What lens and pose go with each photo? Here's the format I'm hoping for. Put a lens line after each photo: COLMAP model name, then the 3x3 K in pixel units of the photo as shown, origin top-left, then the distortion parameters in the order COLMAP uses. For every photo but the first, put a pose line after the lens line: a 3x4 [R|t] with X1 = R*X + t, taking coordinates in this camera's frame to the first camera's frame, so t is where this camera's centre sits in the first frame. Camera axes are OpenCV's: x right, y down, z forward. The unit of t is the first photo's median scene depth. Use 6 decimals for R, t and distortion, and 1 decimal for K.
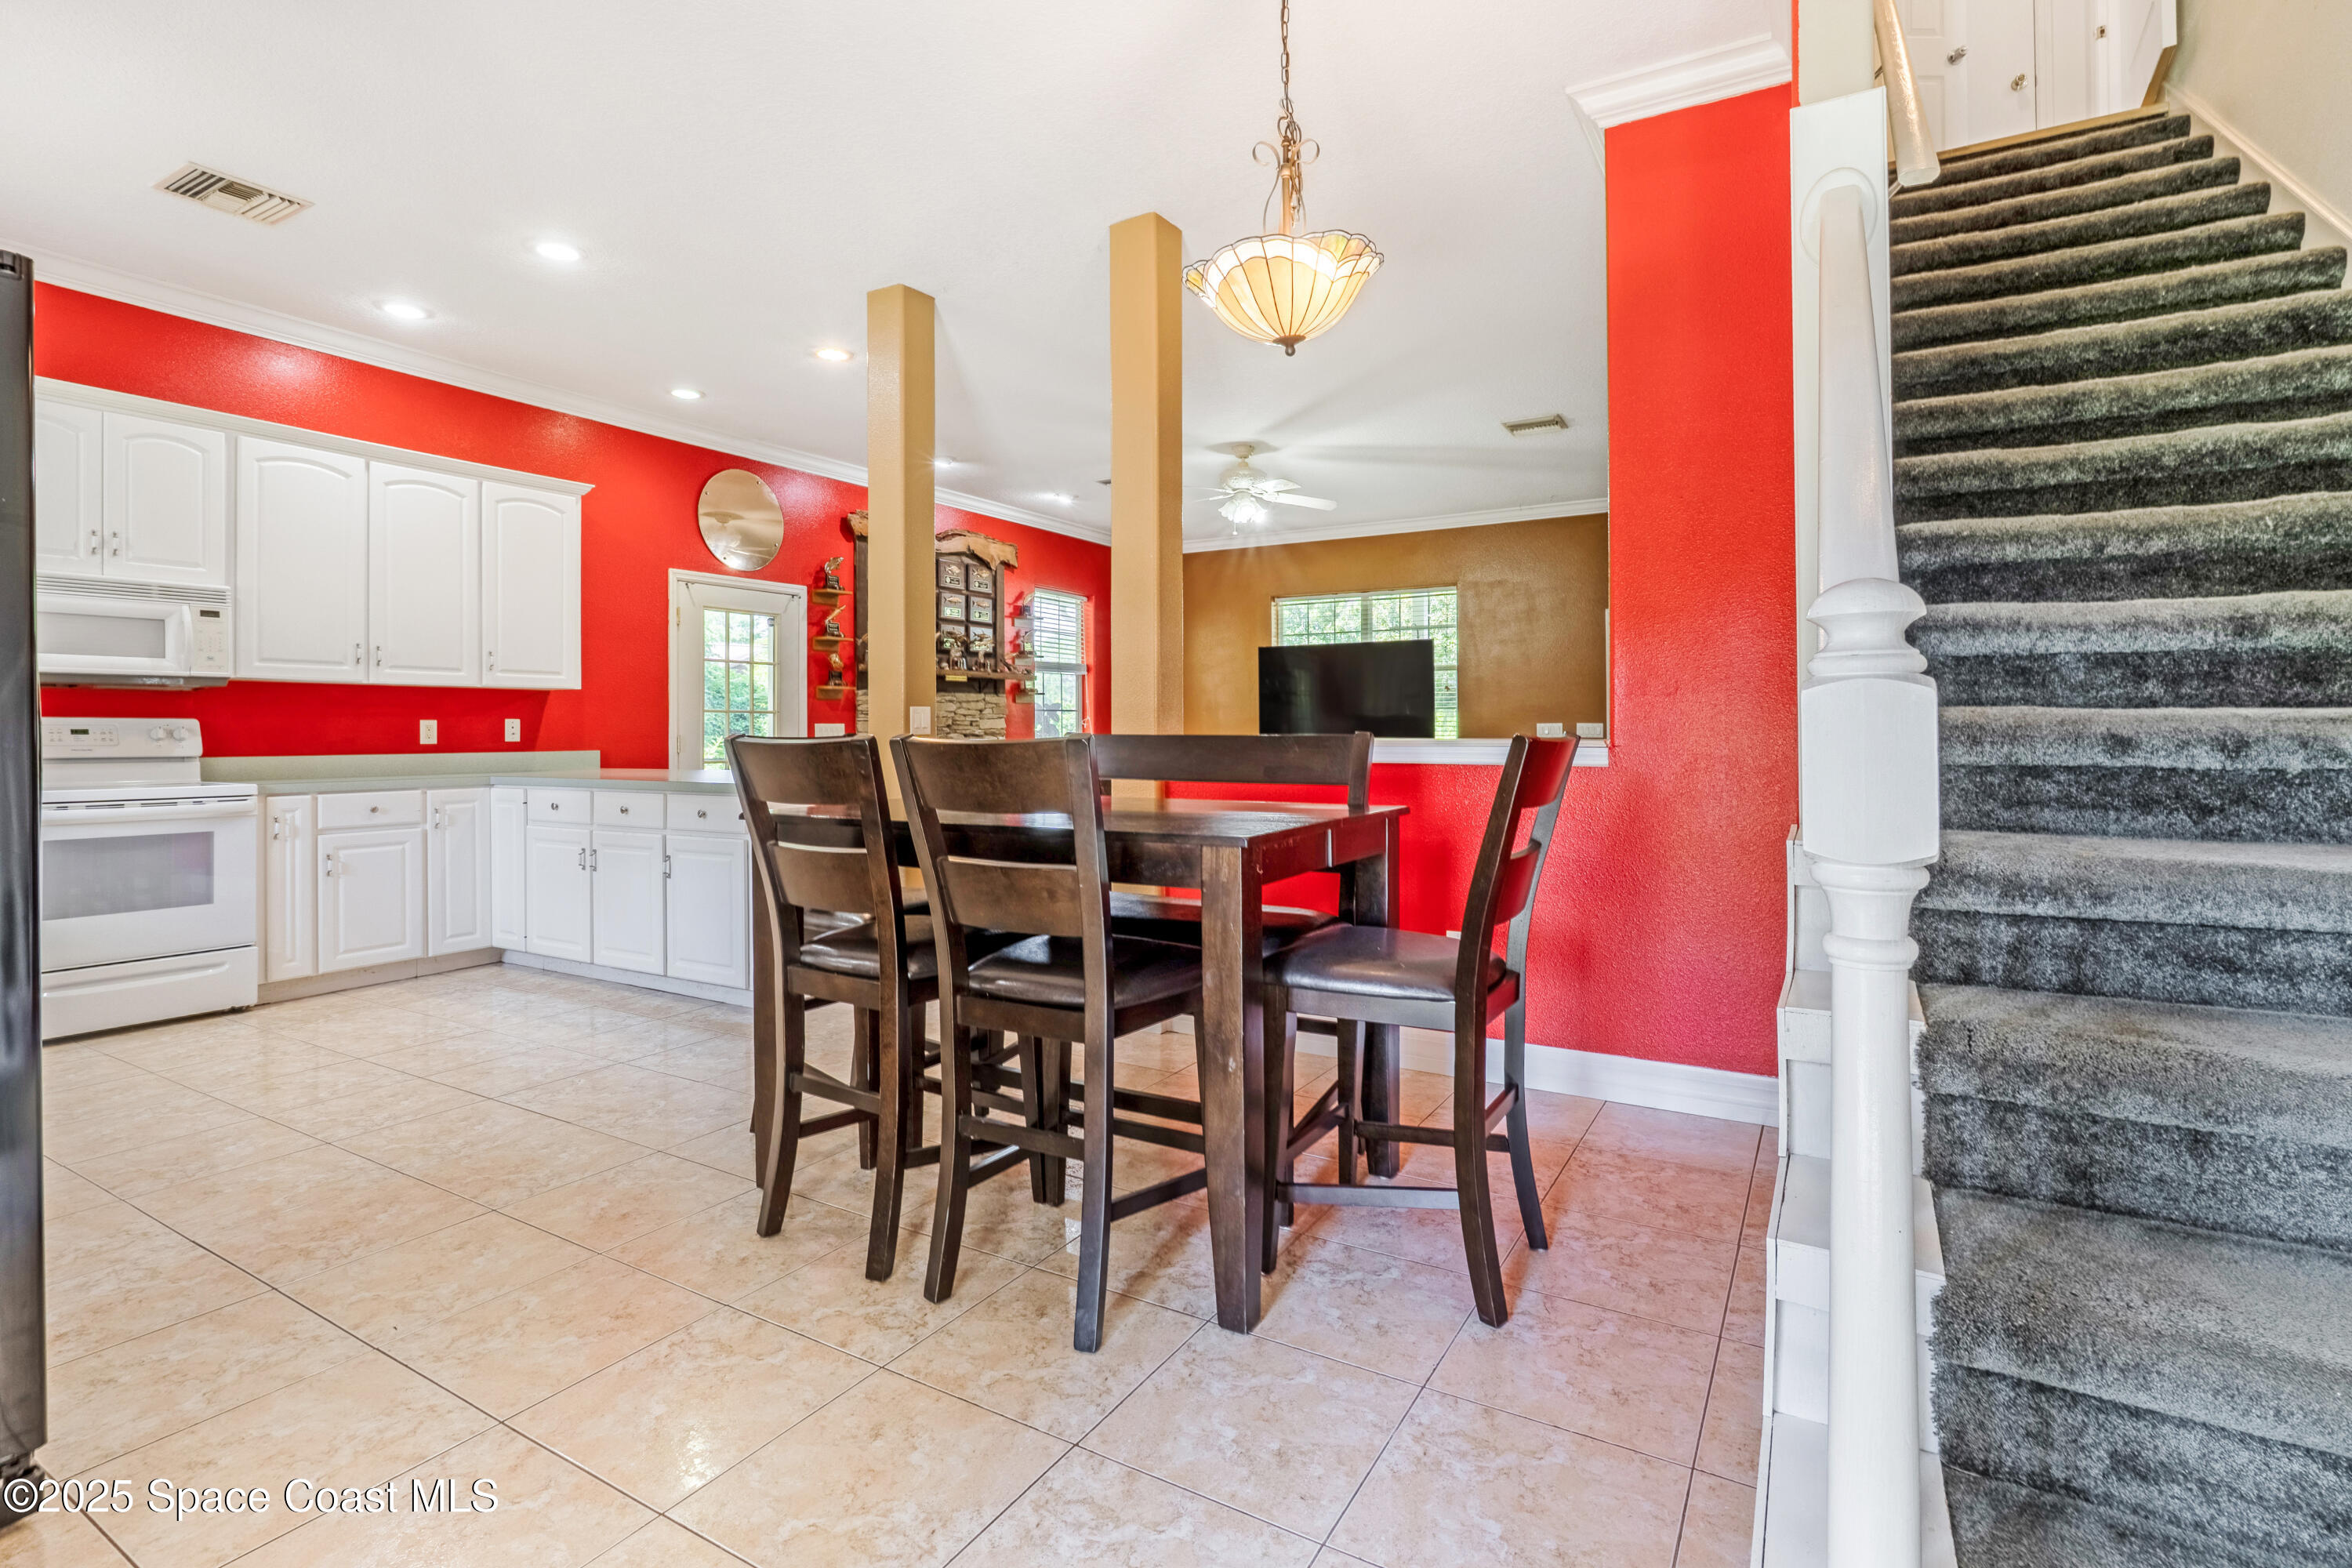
lens RADIAL K [[1095.3, 0, 1206.5], [0, 1095.3, 682.9], [0, 0, 1]] dist [-0.011223, 0.001552]
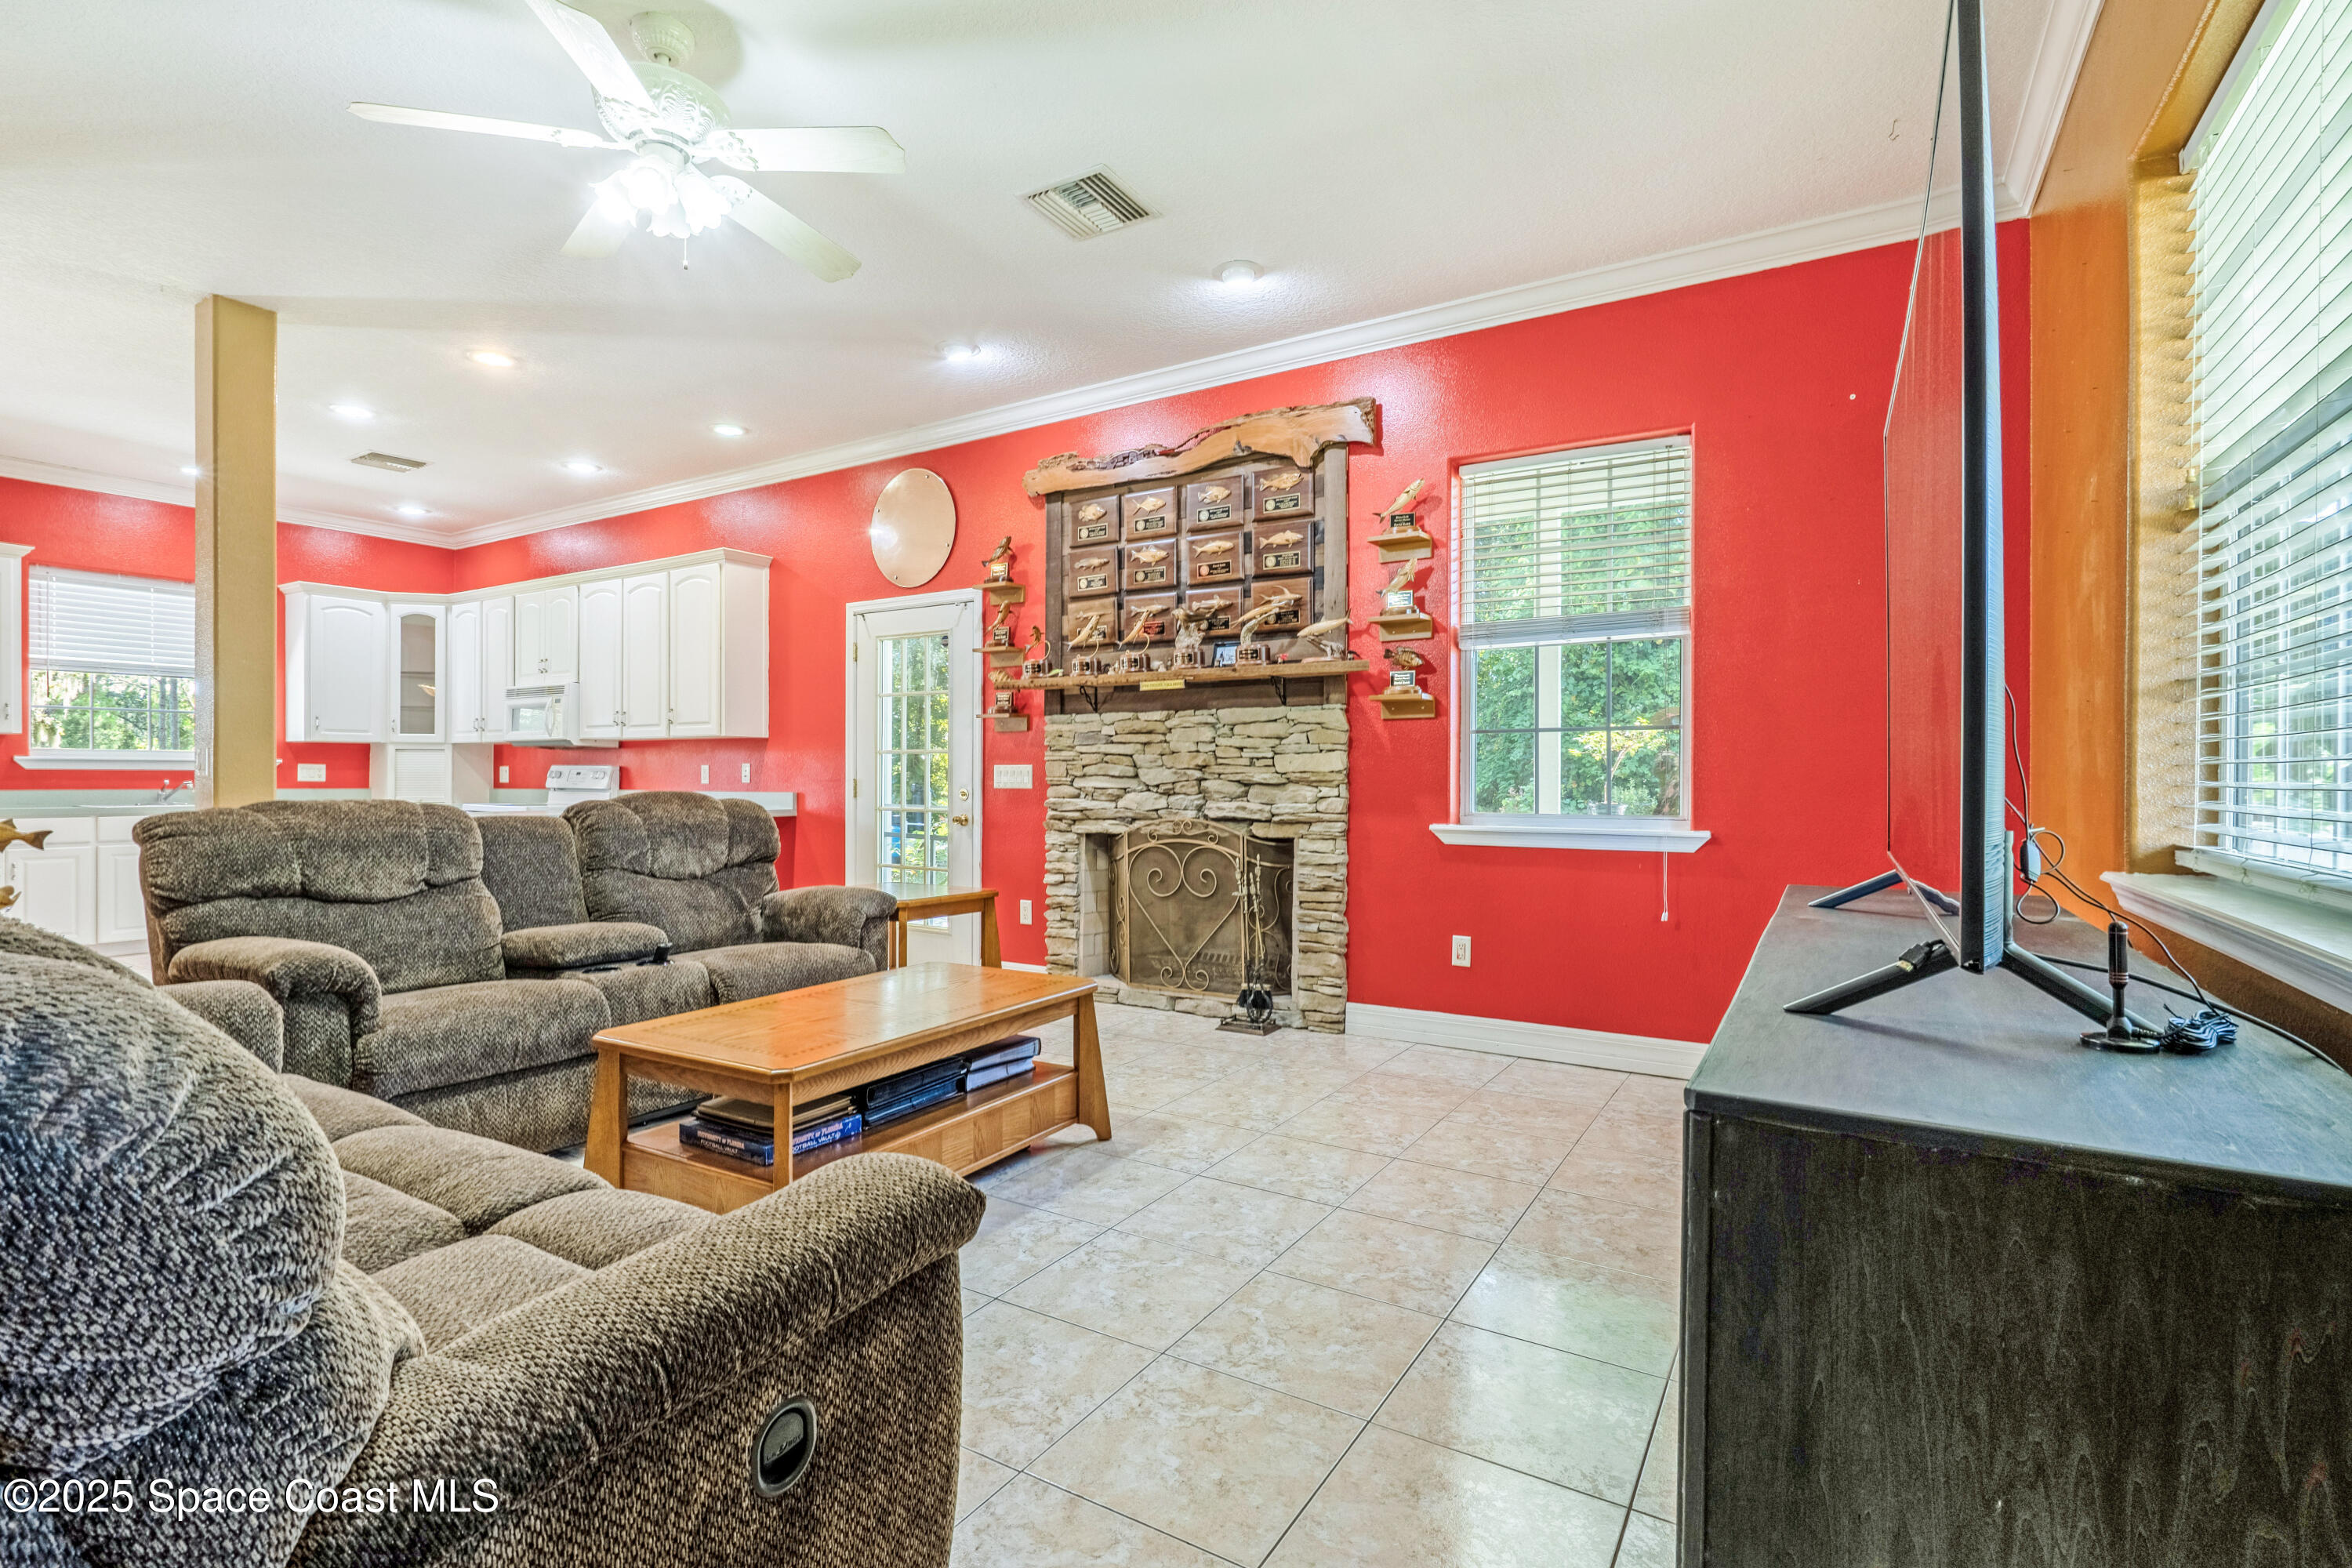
lens RADIAL K [[1095.3, 0, 1163.0], [0, 1095.3, 771.6], [0, 0, 1]] dist [-0.011223, 0.001552]
pose [[-0.051531, 0.000591, -0.998671, 0.318653], [0.045694, 0.998954, -0.001767, 0.038308], [0.997625, -0.045724, -0.051504, 0.921775]]
